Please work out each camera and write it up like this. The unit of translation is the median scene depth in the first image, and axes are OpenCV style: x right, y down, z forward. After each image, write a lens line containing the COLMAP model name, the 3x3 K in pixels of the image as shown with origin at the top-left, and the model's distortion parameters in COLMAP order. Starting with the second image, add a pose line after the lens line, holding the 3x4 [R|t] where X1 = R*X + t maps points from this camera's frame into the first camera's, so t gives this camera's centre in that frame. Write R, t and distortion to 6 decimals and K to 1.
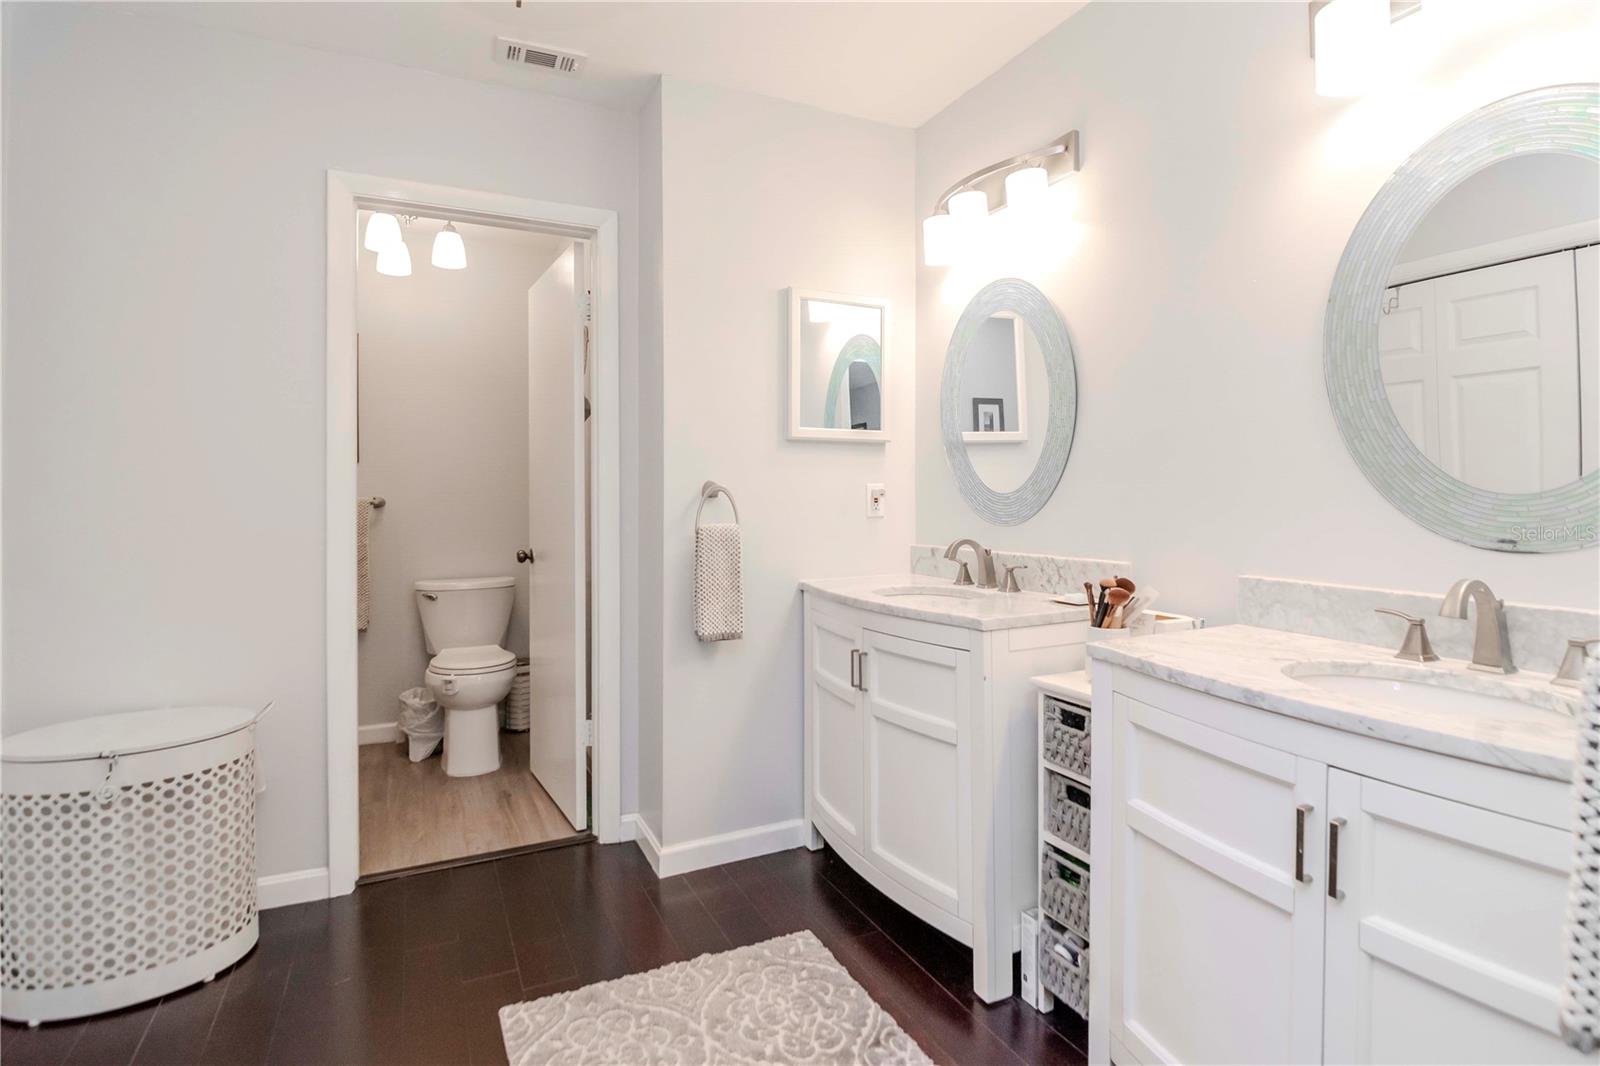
lens RADIAL K [[787.6, 0, 798.2], [0, 787.6, 493.9], [0, 0, 1]] dist [0.003750, -0.008434]
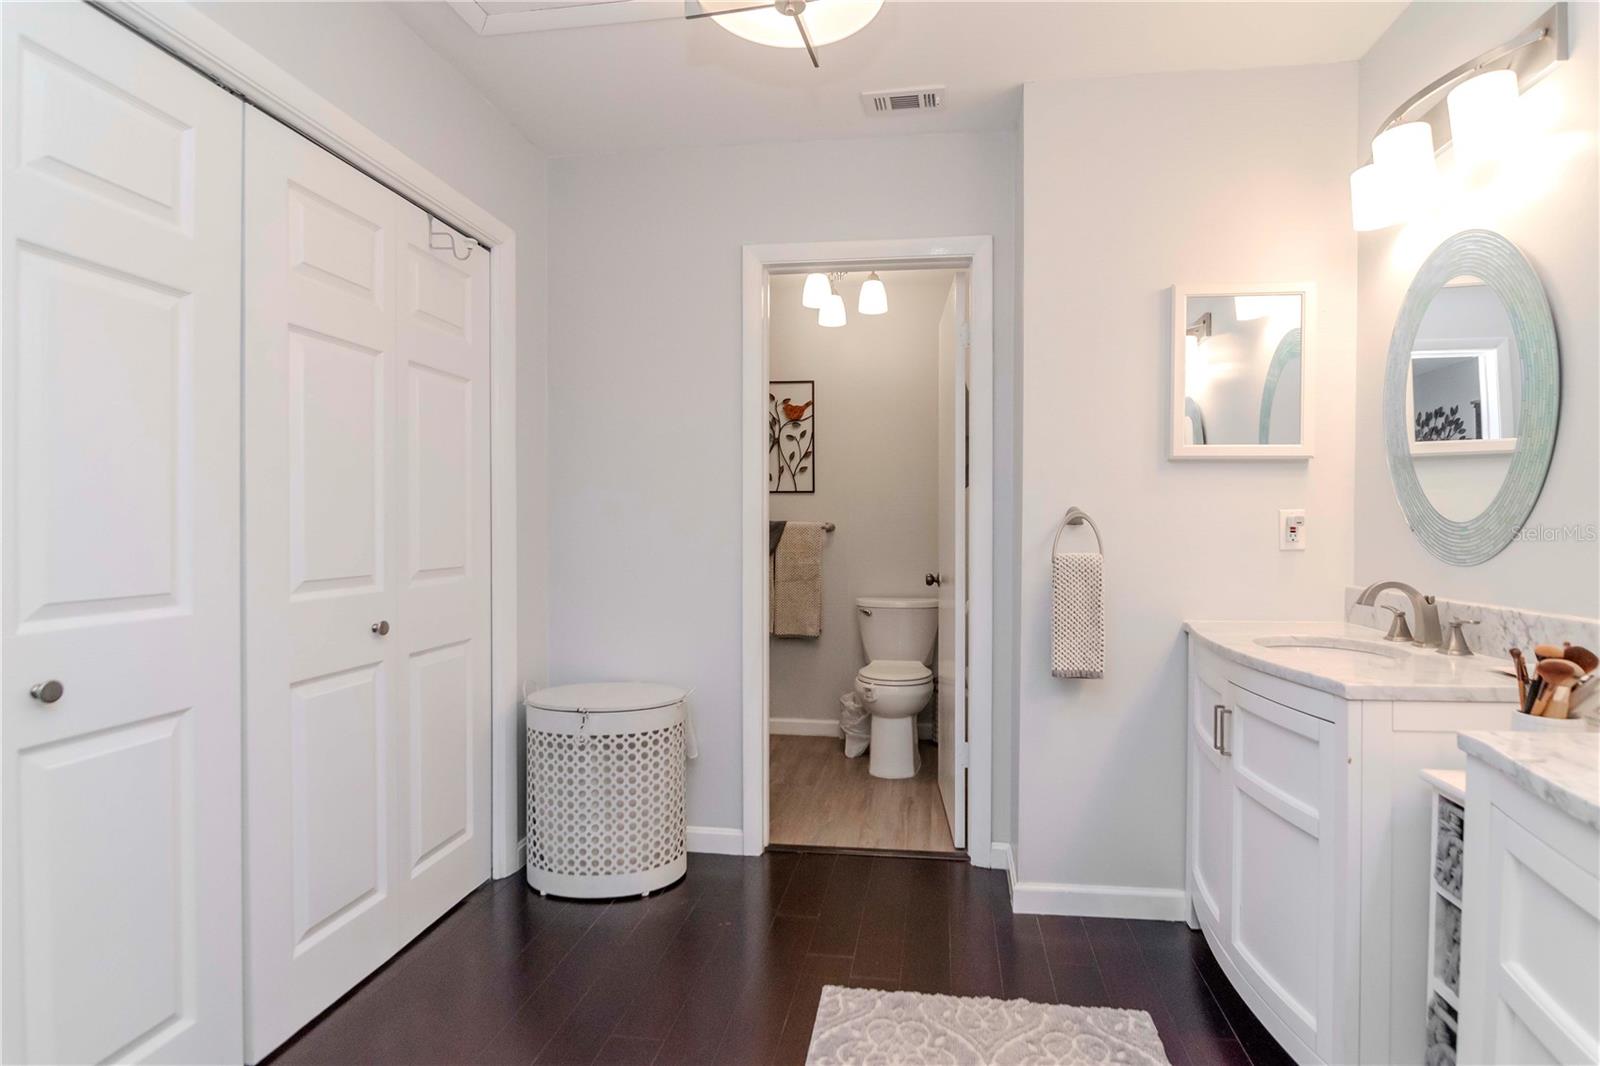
lens RADIAL K [[784.1, 0, 800.0], [0, 784.1, 533.0], [0, 0, 1]] dist [-0.004312, -0.002461]
pose [[0.846780, 0.013518, -0.531772, 0.124078], [-0.005229, 0.999840, 0.017090, 0.000250], [0.531918, -0.011691, 0.846715, 0.043821]]
